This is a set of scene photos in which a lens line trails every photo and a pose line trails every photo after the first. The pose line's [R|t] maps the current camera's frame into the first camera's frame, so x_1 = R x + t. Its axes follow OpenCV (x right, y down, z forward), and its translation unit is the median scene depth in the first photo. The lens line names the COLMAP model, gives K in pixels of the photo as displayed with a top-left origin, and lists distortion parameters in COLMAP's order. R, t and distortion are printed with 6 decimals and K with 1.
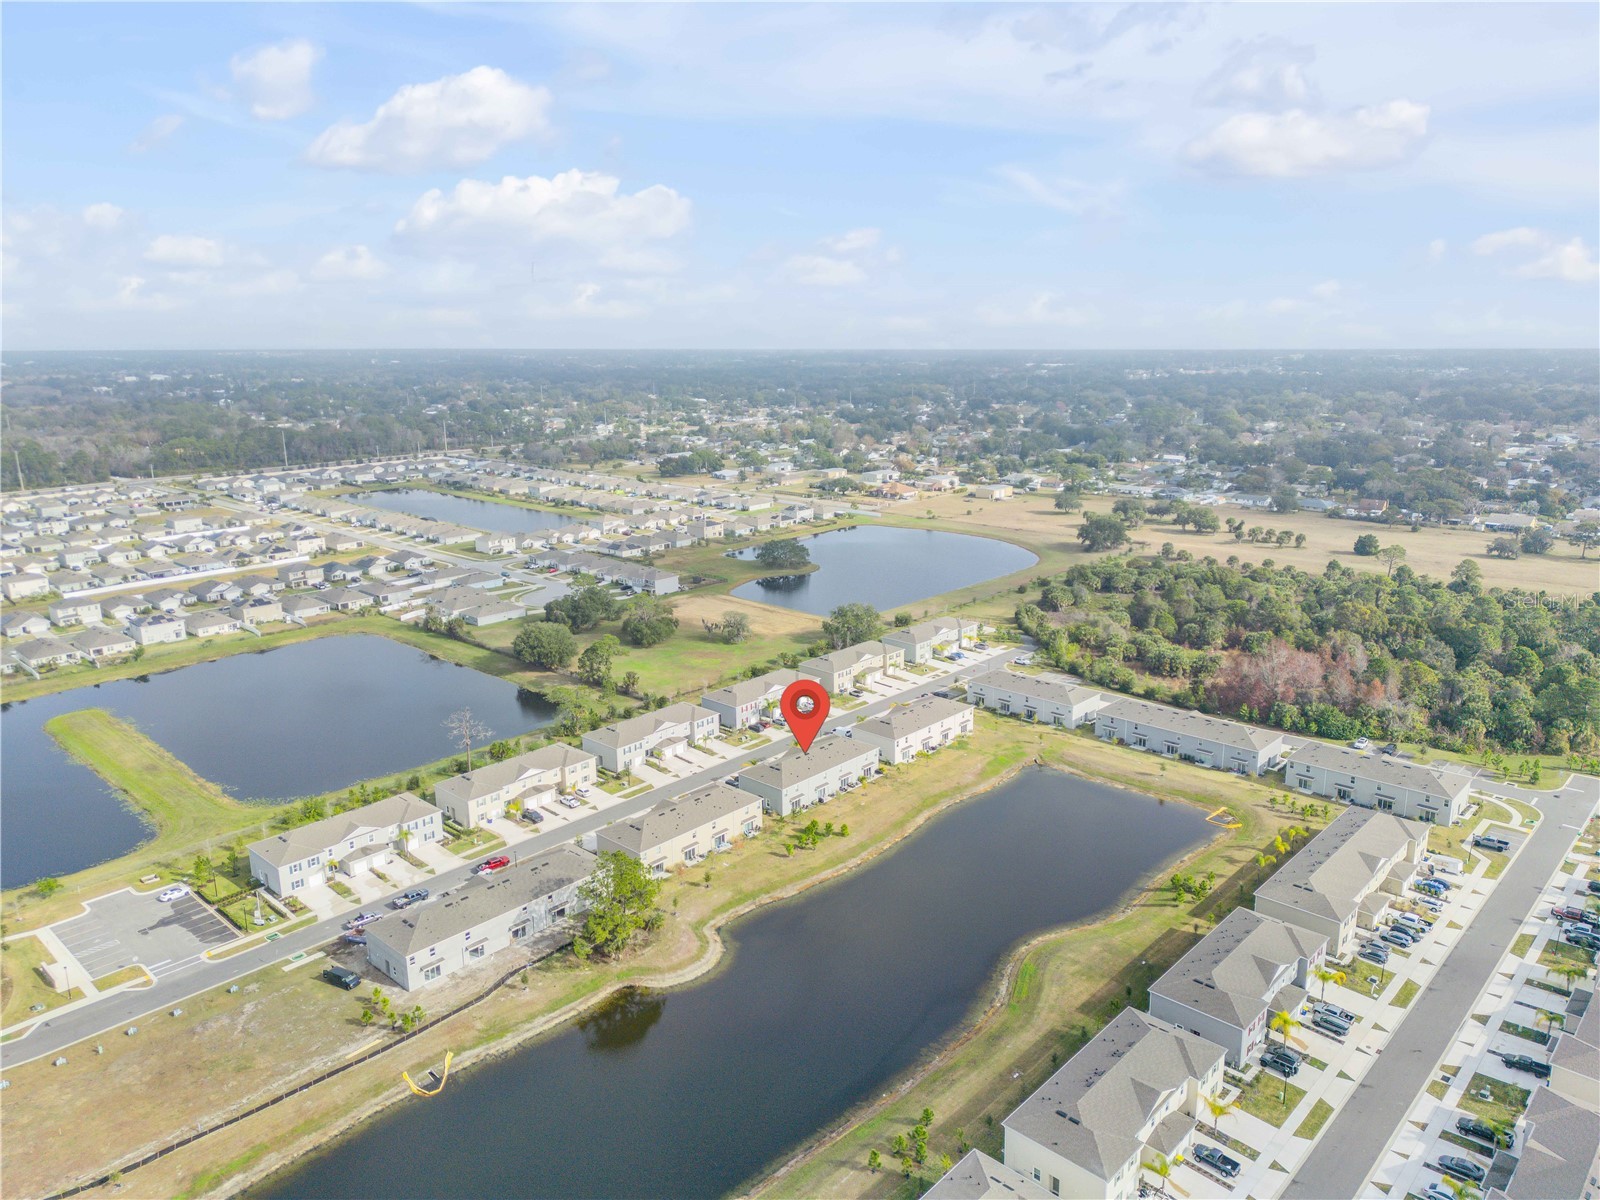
lens RADIAL K [[1117.6, 0, 800.0], [0, 1117.6, 600.0], [0, 0, 1]] dist [0.088428, -0.089243]
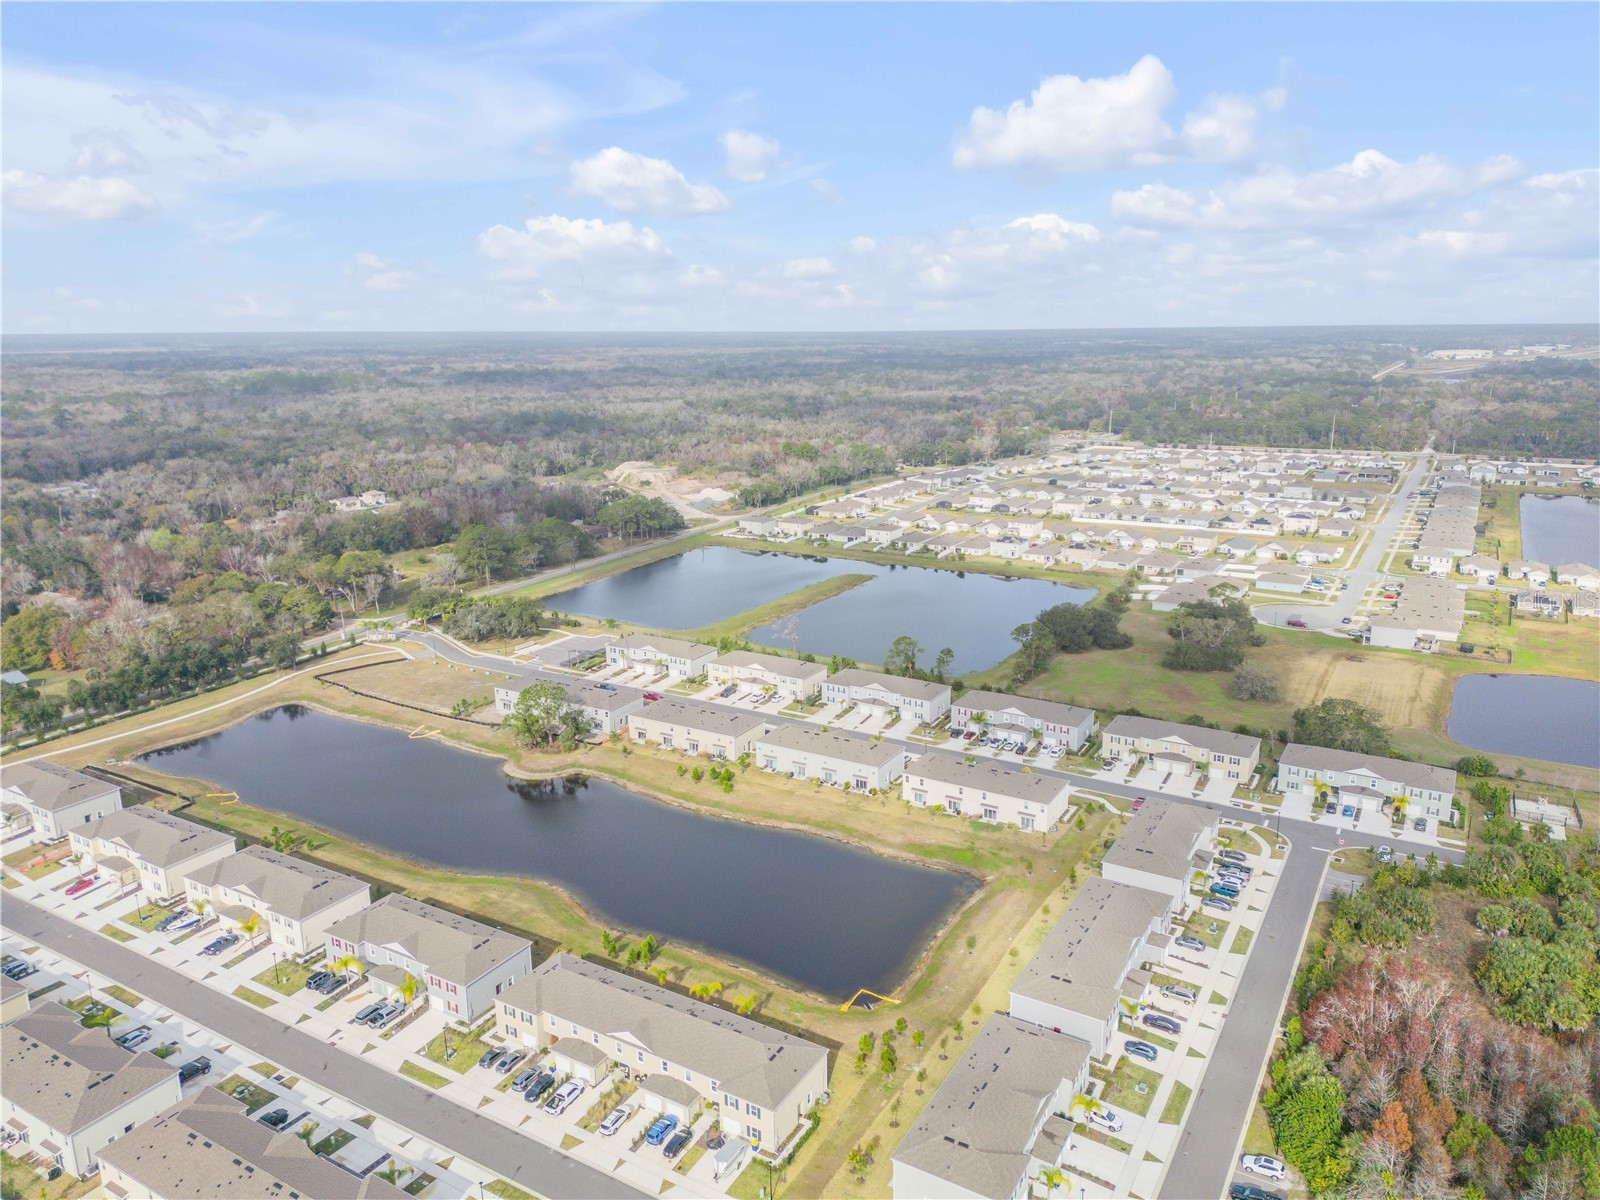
lens RADIAL K [[1117.6, 0, 800.0], [0, 1117.6, 600.0], [0, 0, 1]] dist [0.088428, -0.089243]
pose [[0.212753, 0.248370, -0.945012, 1.320550], [-0.222945, 0.953982, 0.200535, -0.257204], [0.951331, 0.168022, 0.258336, 0.960625]]
